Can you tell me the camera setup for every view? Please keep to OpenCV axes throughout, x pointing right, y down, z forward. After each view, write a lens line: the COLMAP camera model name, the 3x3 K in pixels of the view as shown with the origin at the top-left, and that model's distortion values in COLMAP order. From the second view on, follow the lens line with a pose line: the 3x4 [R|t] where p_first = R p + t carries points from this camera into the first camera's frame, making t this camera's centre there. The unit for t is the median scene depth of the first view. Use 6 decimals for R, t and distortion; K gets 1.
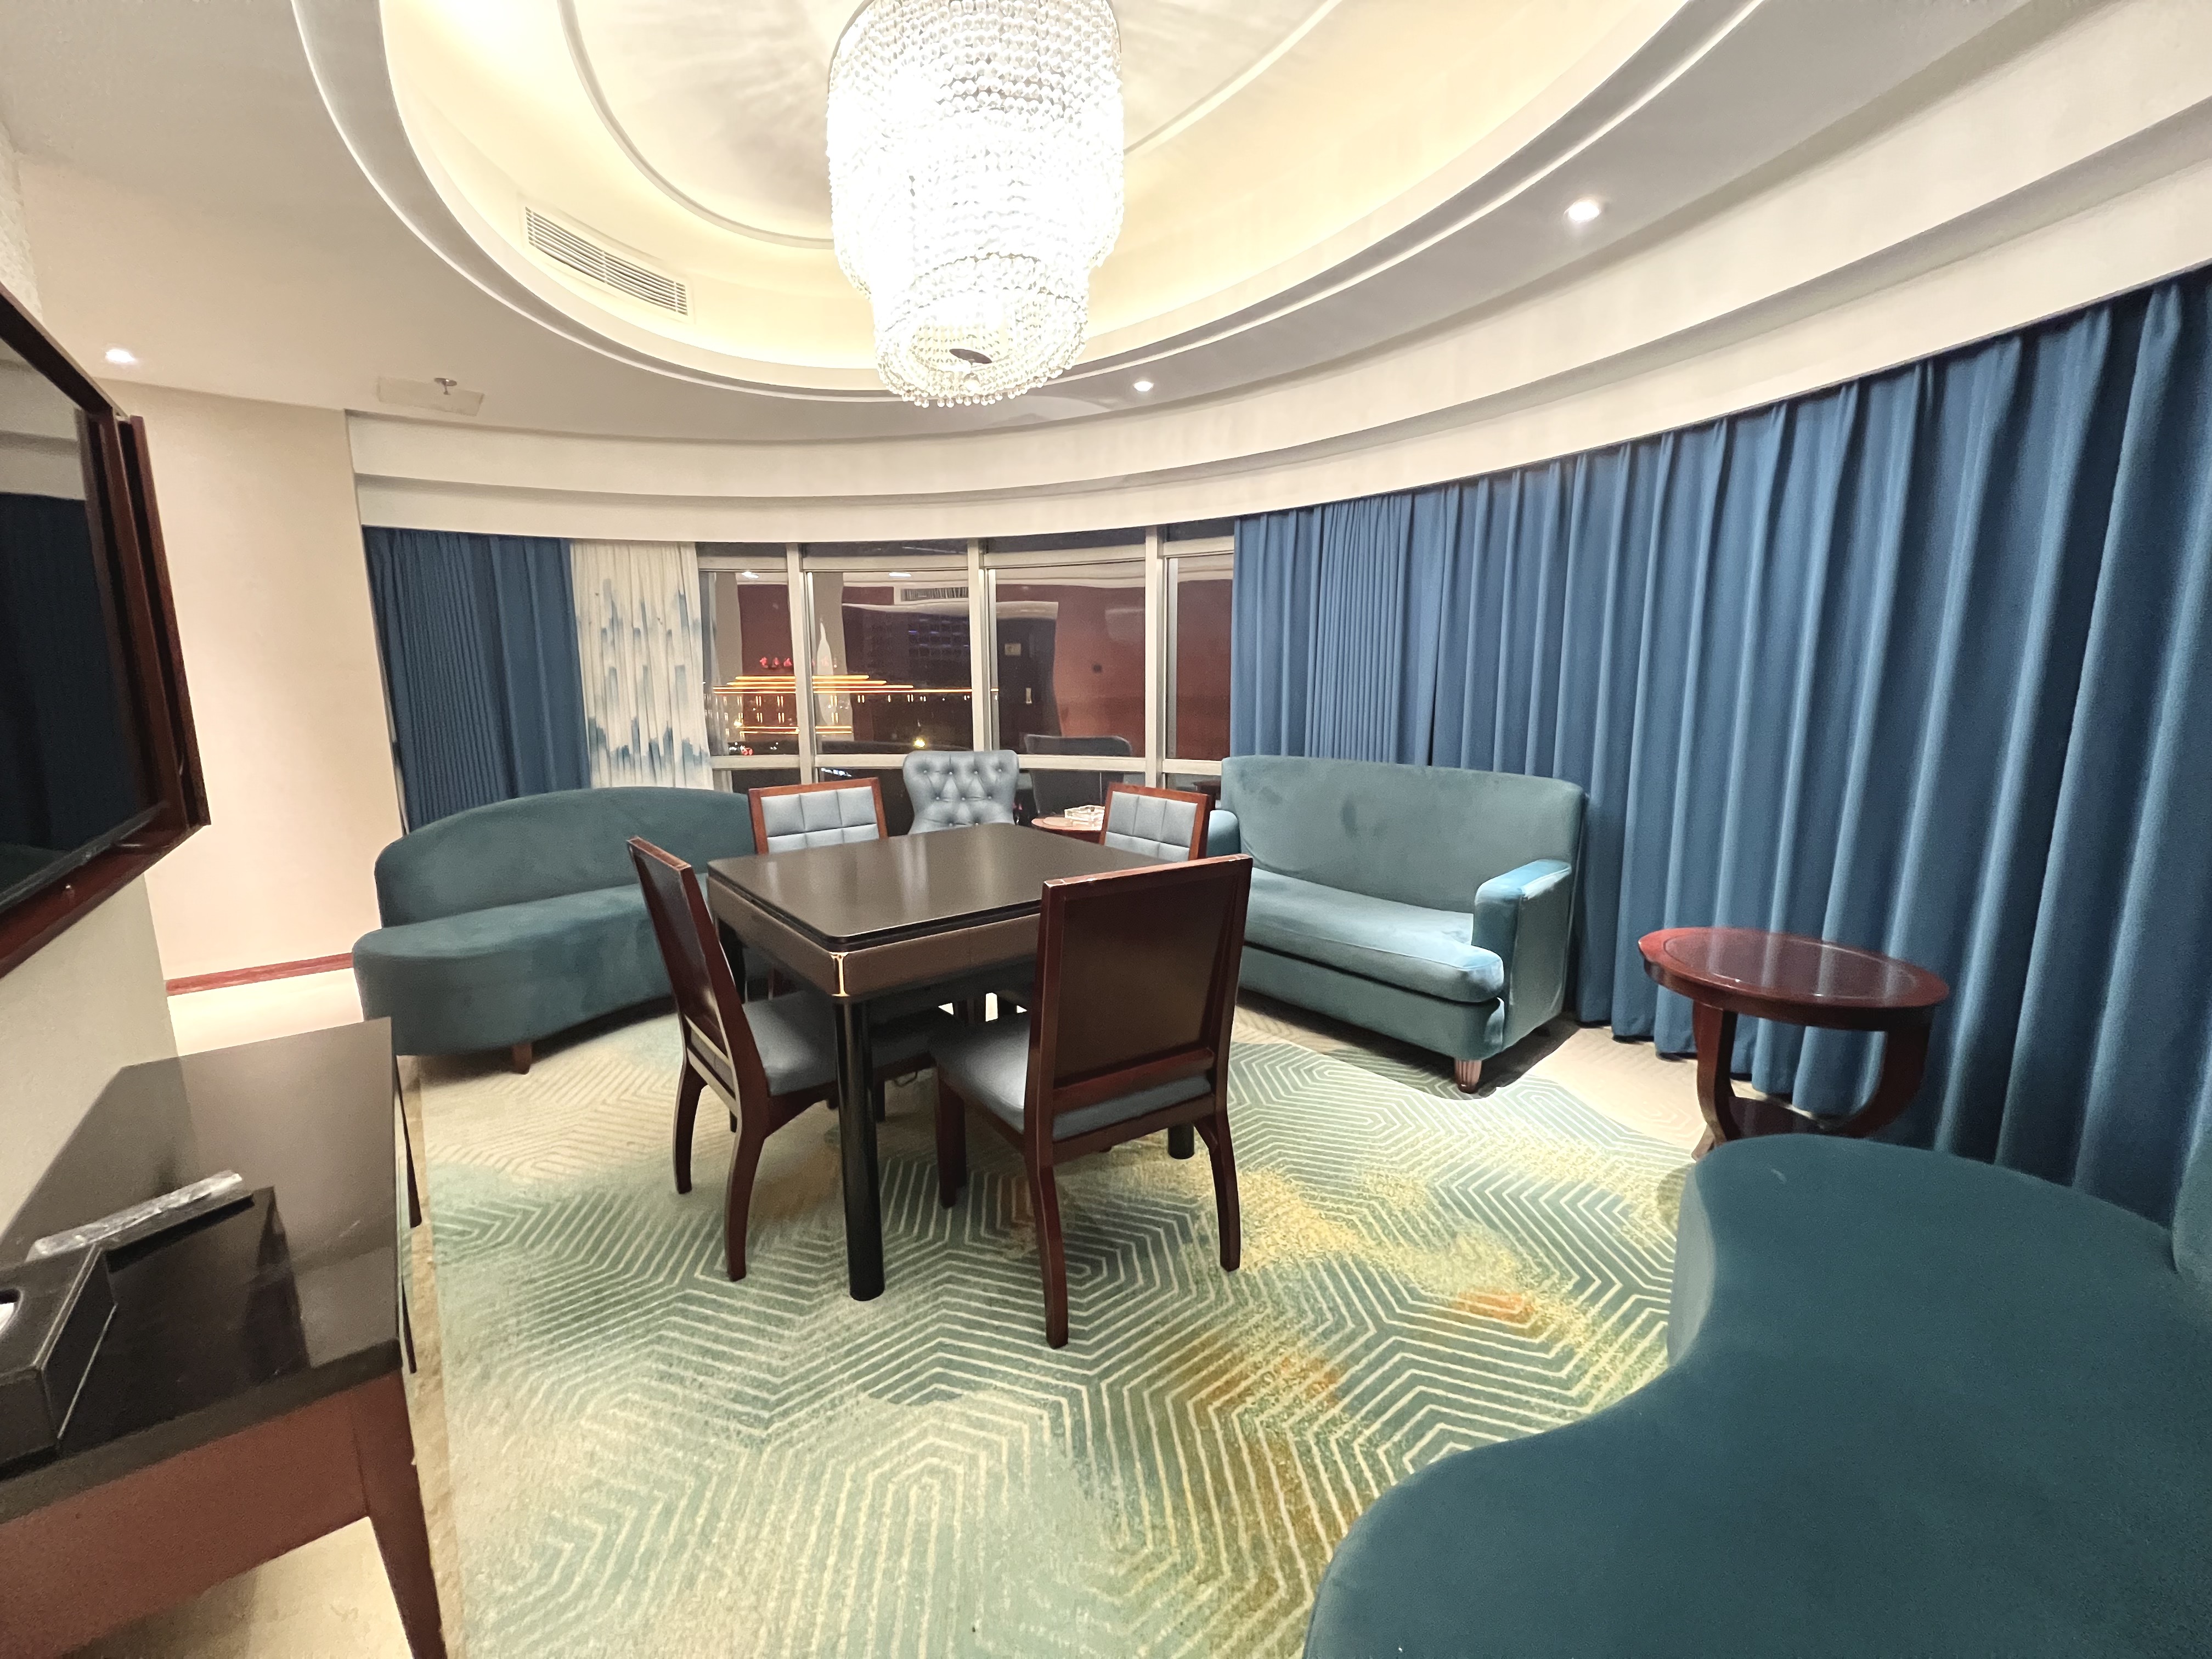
lens RADIAL K [[887.8, 0, 1106.2], [0, 887.8, 823.6], [0, 0, 1]] dist [-0.002311, -0.000109]
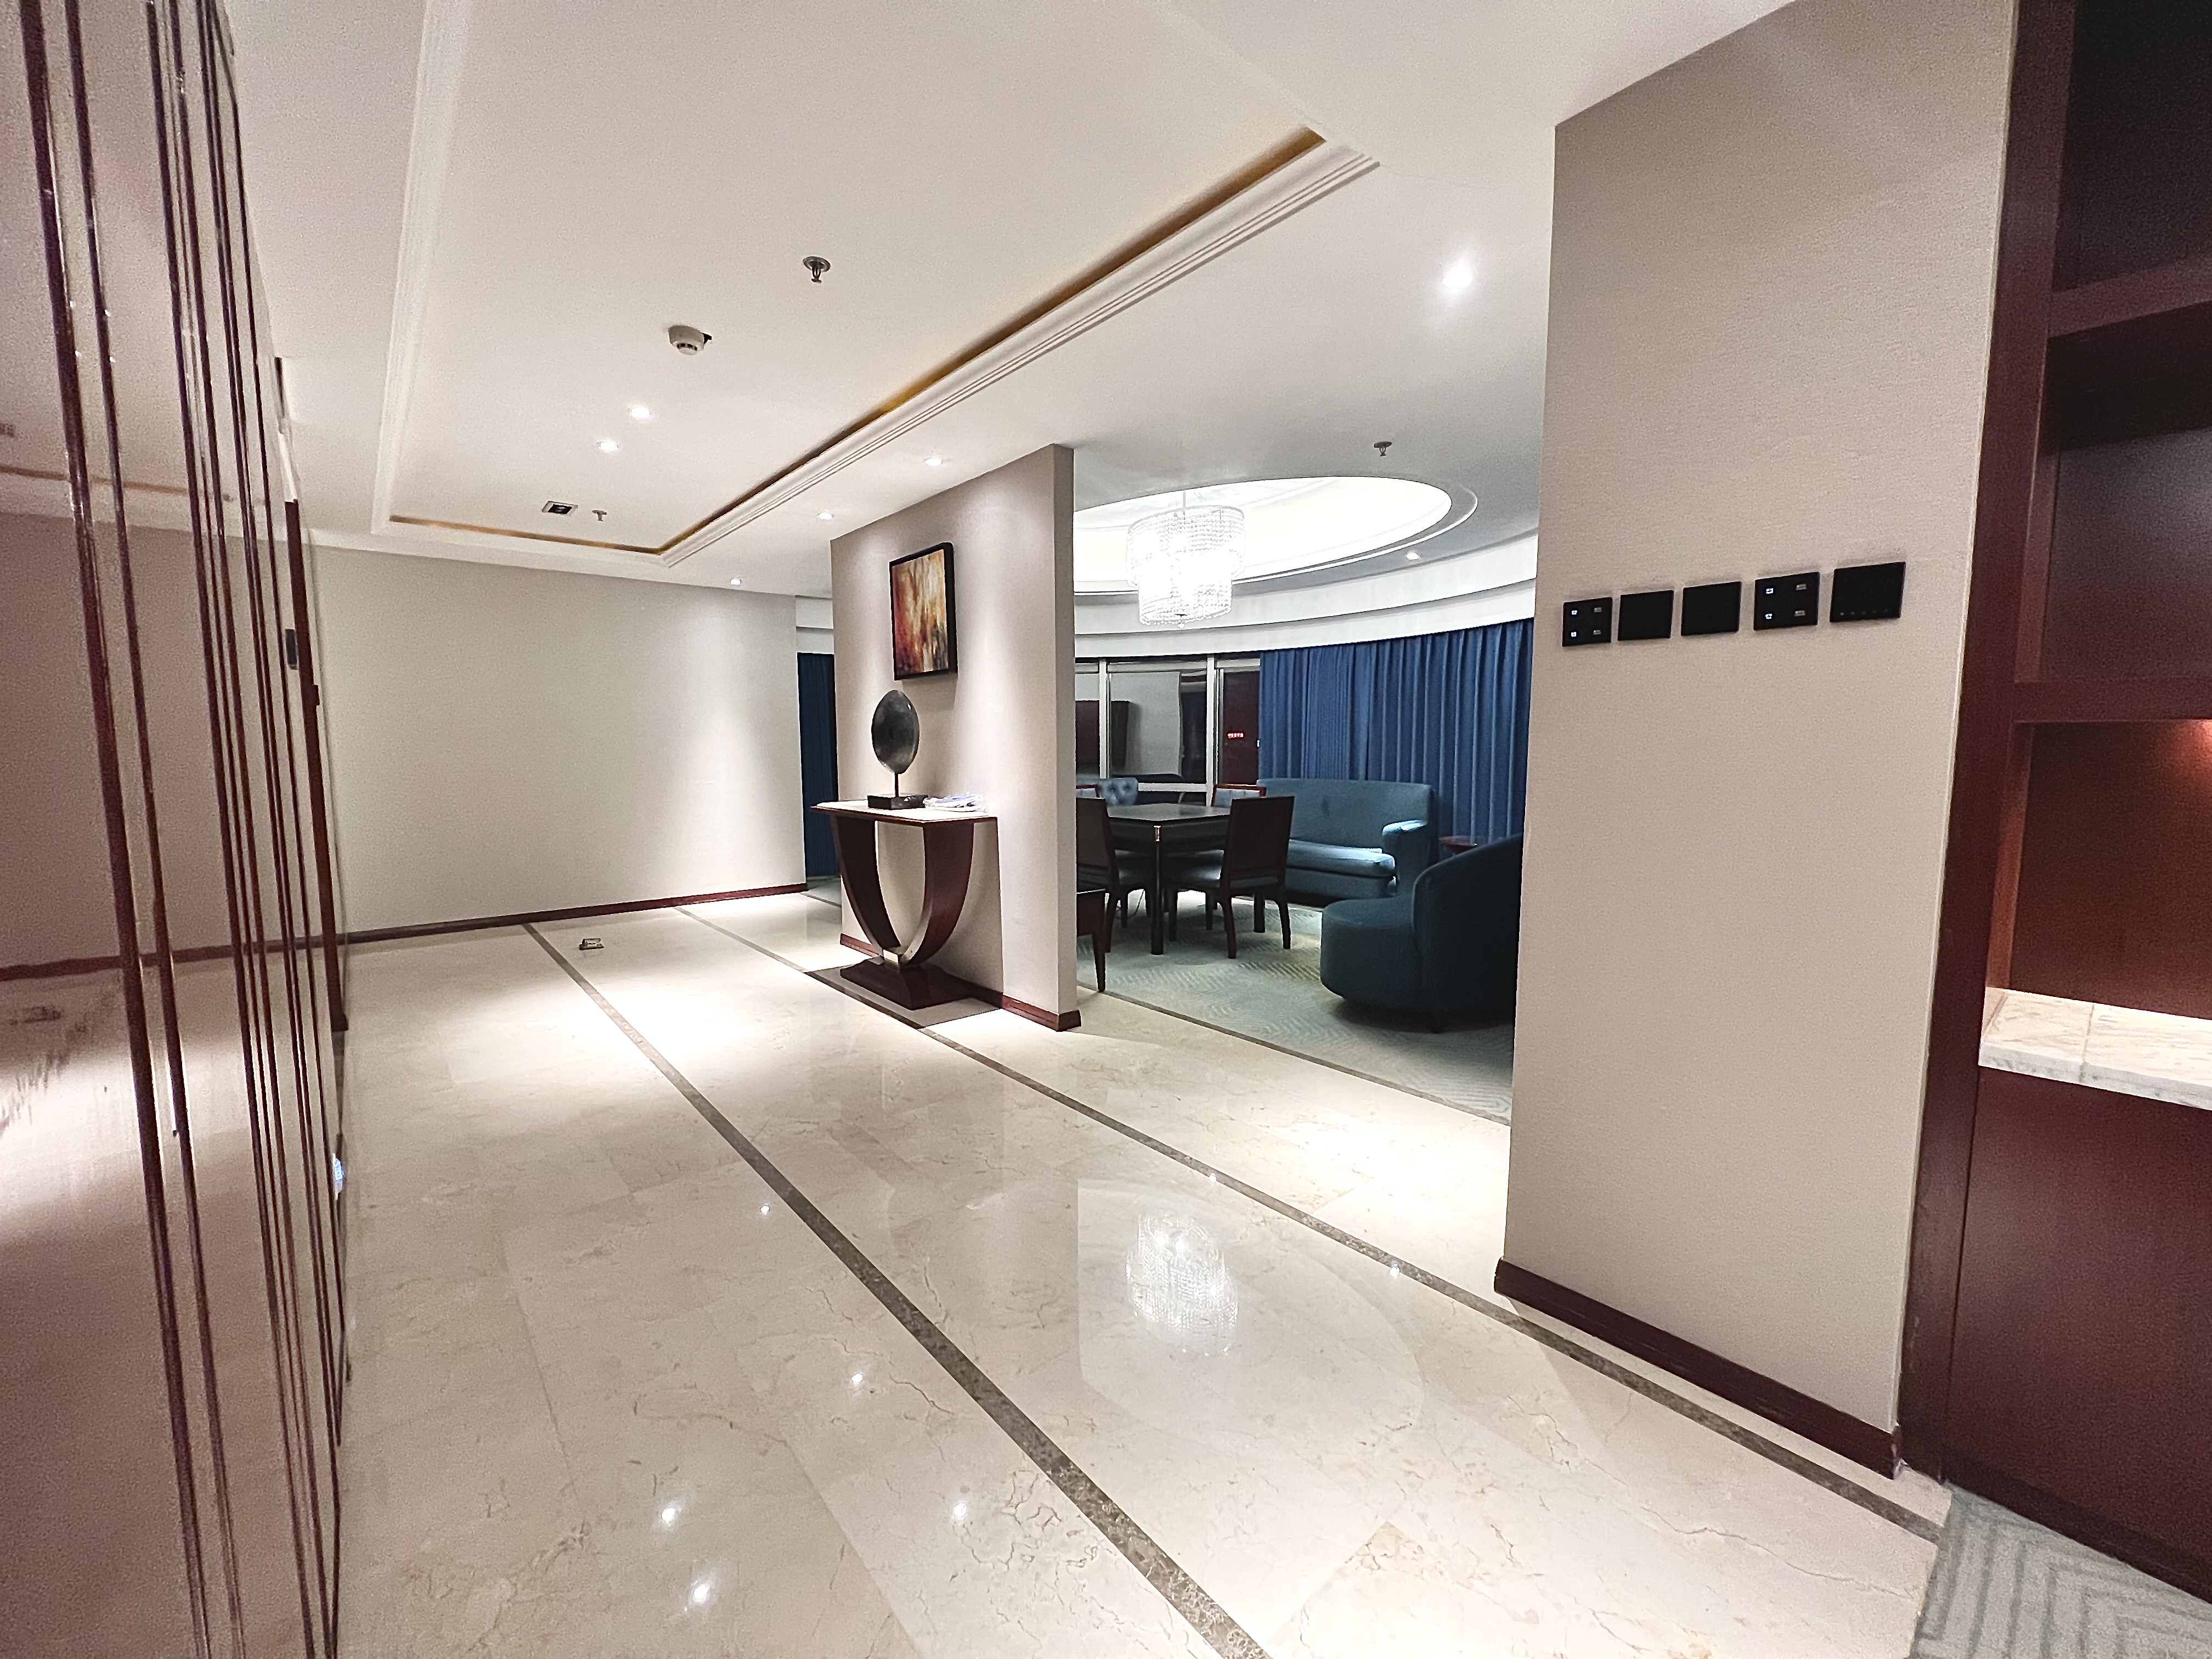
lens RADIAL K [[887.8, 0, 1105.7], [0, 887.8, 828.6], [0, 0, 1]] dist [-0.002311, -0.000109]
pose [[0.999439, 0.003250, 0.033319, -0.286525], [-0.000891, 0.997508, -0.070552, 0.185672], [-0.033465, 0.070483, 0.996951, -0.966761]]
